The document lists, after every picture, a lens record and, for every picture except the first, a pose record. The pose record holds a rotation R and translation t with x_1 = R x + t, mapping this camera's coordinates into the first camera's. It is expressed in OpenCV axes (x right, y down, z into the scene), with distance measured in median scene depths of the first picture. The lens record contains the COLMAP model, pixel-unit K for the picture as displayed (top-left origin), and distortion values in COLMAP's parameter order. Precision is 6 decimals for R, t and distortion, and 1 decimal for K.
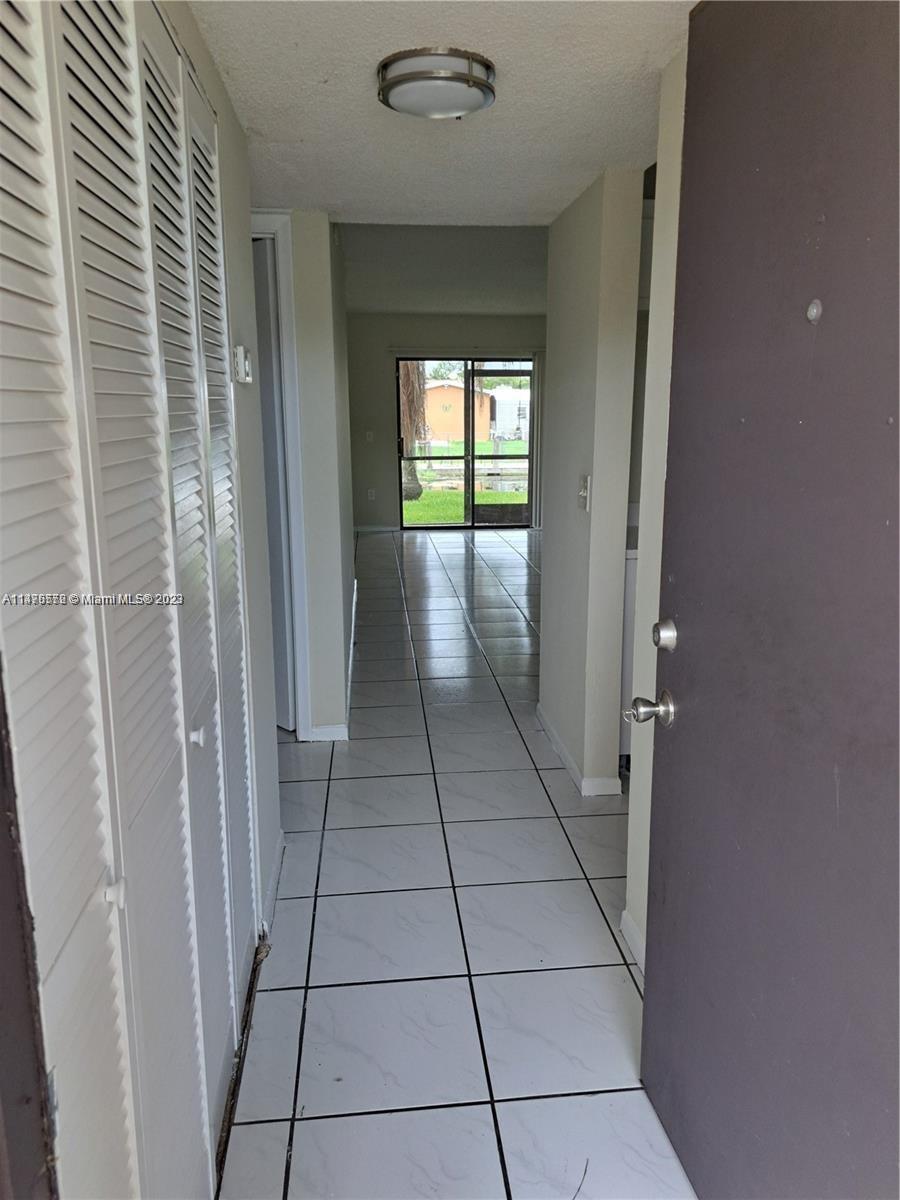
lens RADIAL K [[866.2, 0, 459.7], [0, 866.2, 603.8], [0, 0, 1]] dist [0.047350, -0.021731]
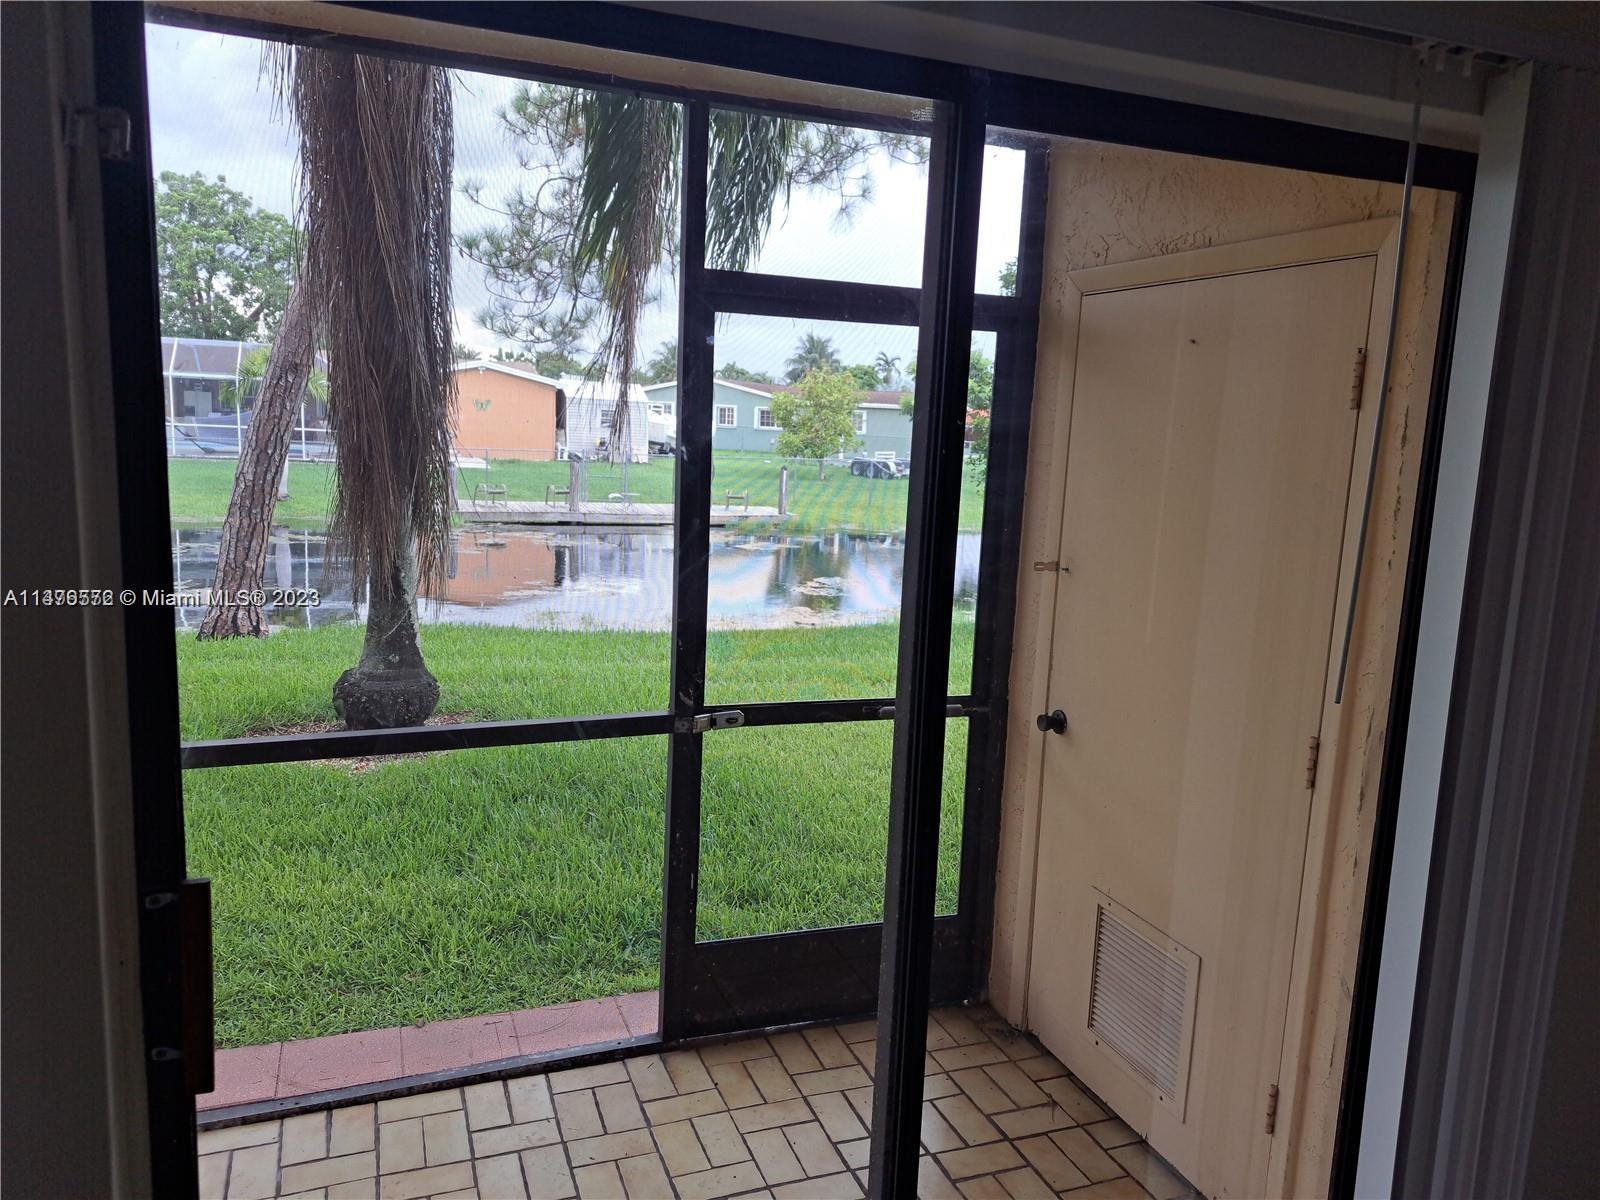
lens RADIAL K [[1154.9, 0, 789.2], [0, 1154.9, 586.3], [0, 0, 1]] dist [0.047350, -0.021731]
pose [[0.969067, 0.006356, 0.246714, -0.031206], [0.010792, 0.997621, -0.068093, -0.179997], [-0.246560, 0.068649, 0.966693, 0.742753]]
